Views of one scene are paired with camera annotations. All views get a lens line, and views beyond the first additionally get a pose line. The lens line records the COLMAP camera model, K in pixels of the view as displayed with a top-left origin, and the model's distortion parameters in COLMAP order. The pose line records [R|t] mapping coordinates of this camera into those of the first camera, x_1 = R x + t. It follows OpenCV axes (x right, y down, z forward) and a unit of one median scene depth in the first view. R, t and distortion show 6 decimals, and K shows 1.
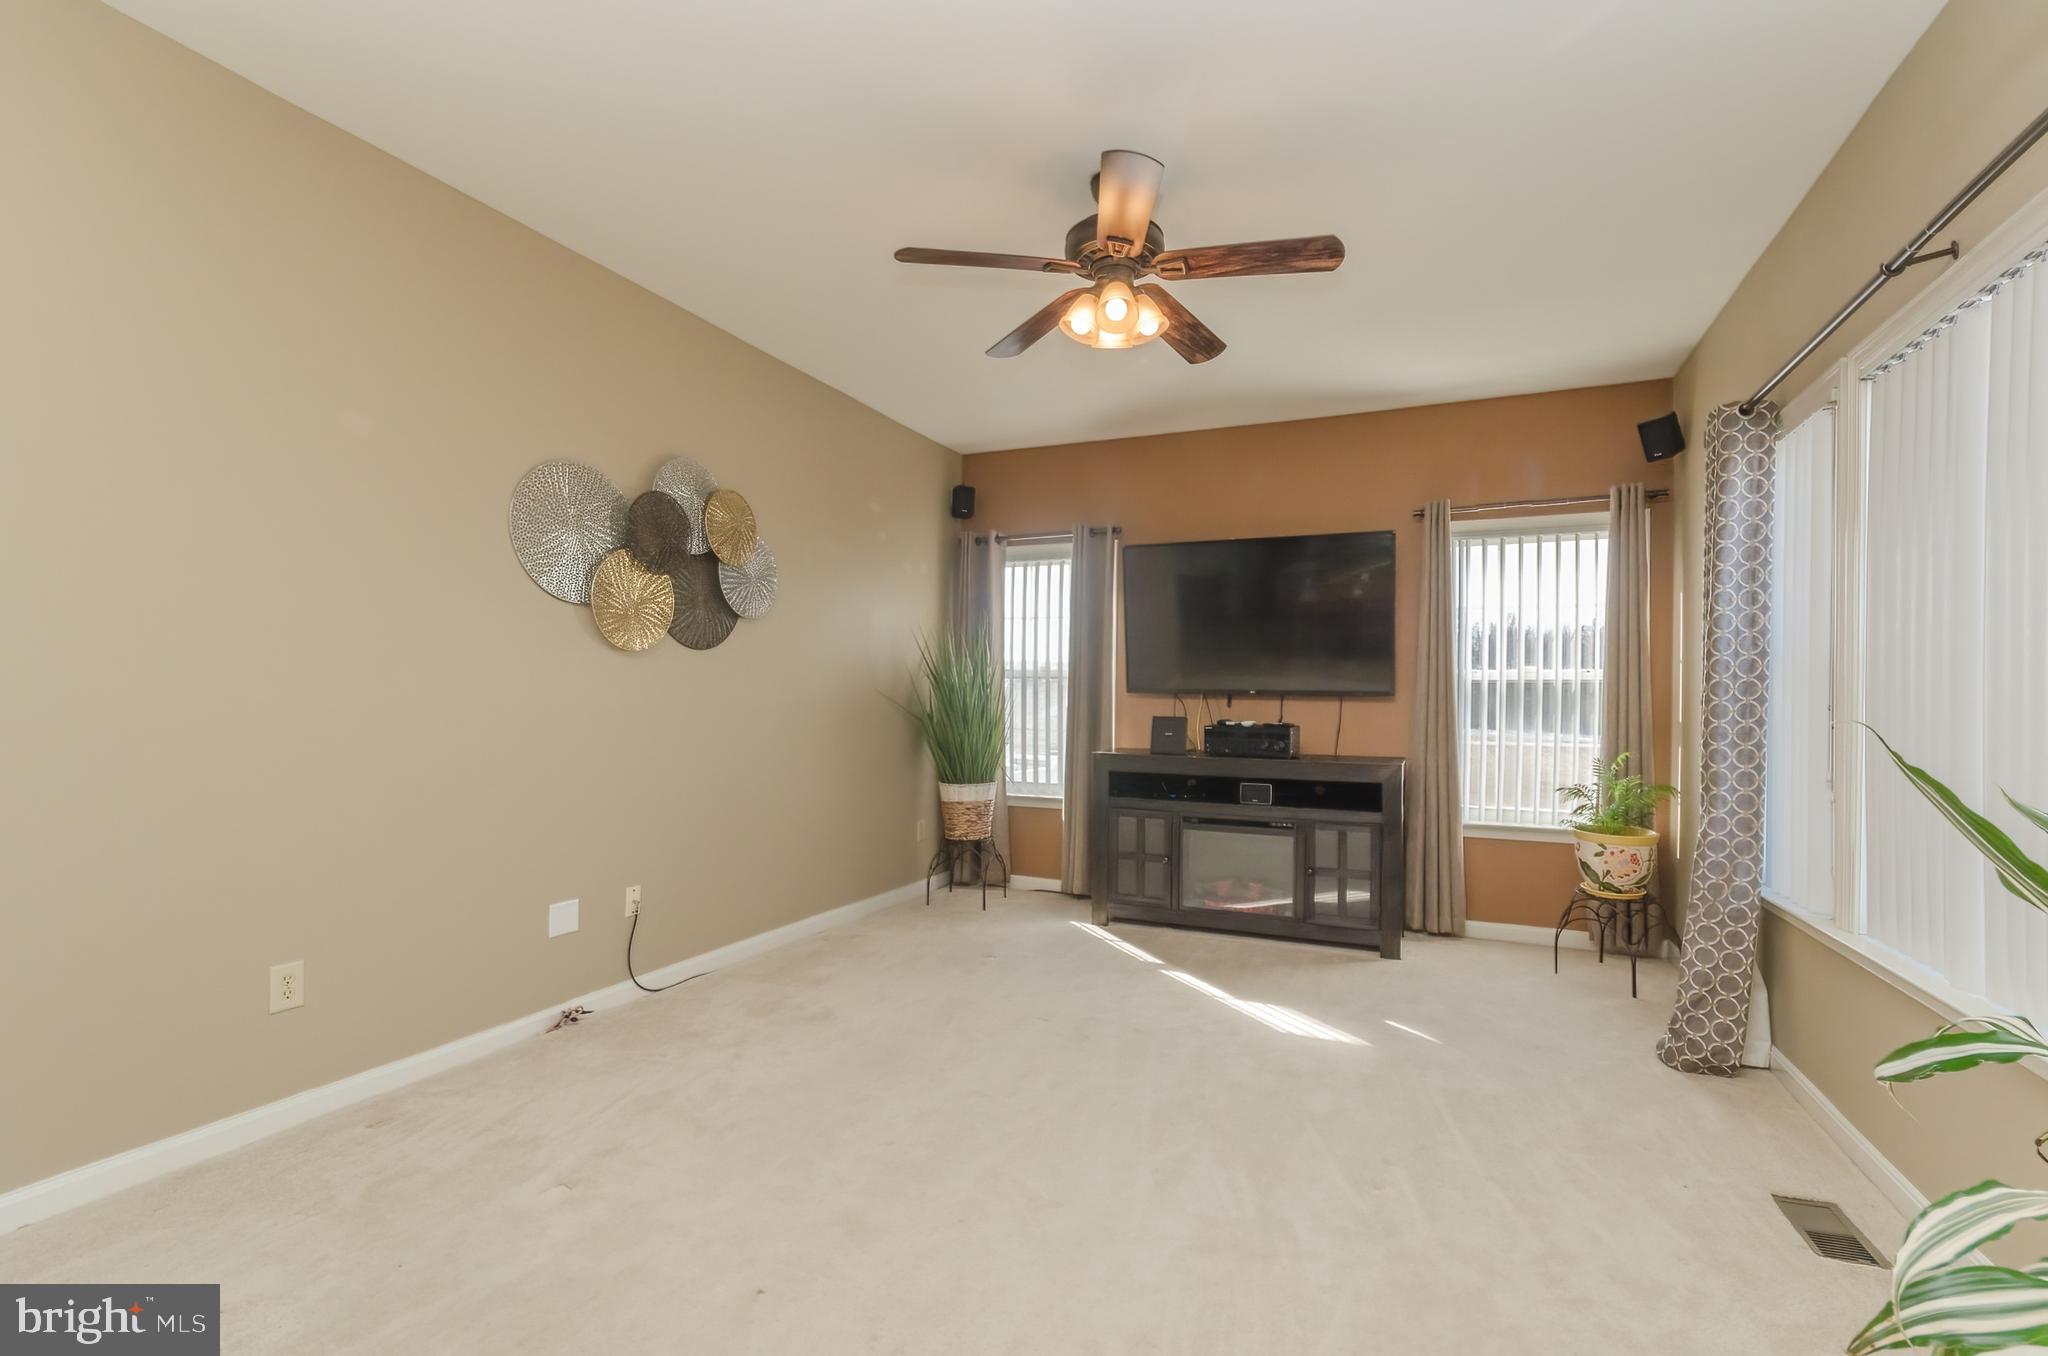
lens RADIAL K [[897.8, 0, 1057.2], [0, 897.8, 695.9], [0, 0, 1]] dist [0.009382, -0.001397]
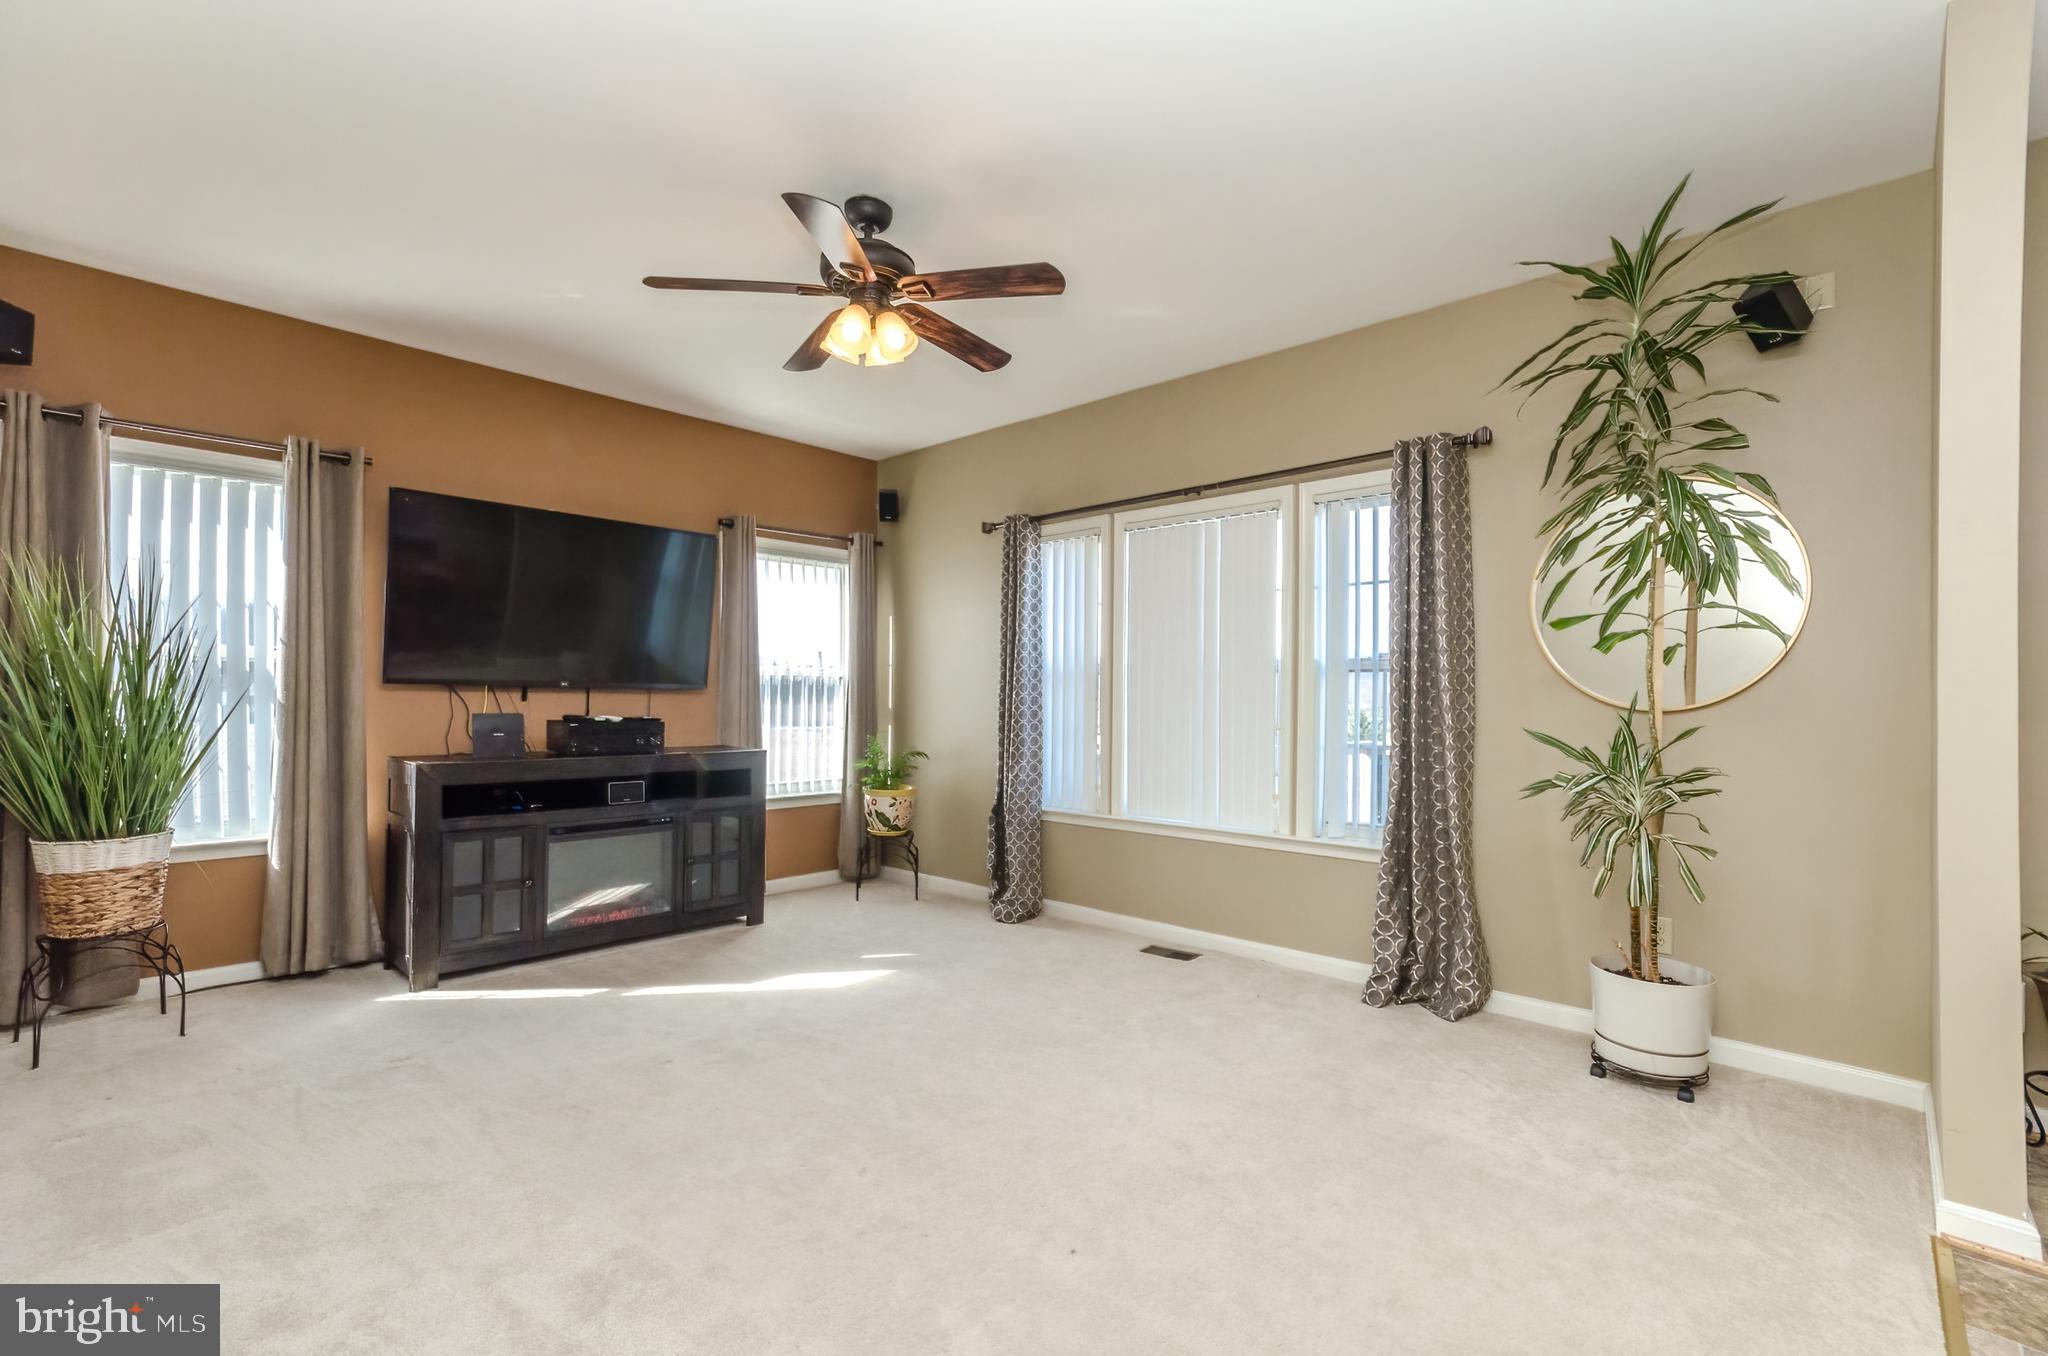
lens RADIAL K [[897.8, 0, 1029.7], [0, 897.8, 708.6], [0, 0, 1]] dist [0.009382, -0.001397]
pose [[0.343636, -0.018989, 0.938911, -0.516242], [-0.007526, 0.999708, 0.022973, -0.004507], [-0.939073, -0.014961, 0.343392, 0.275811]]
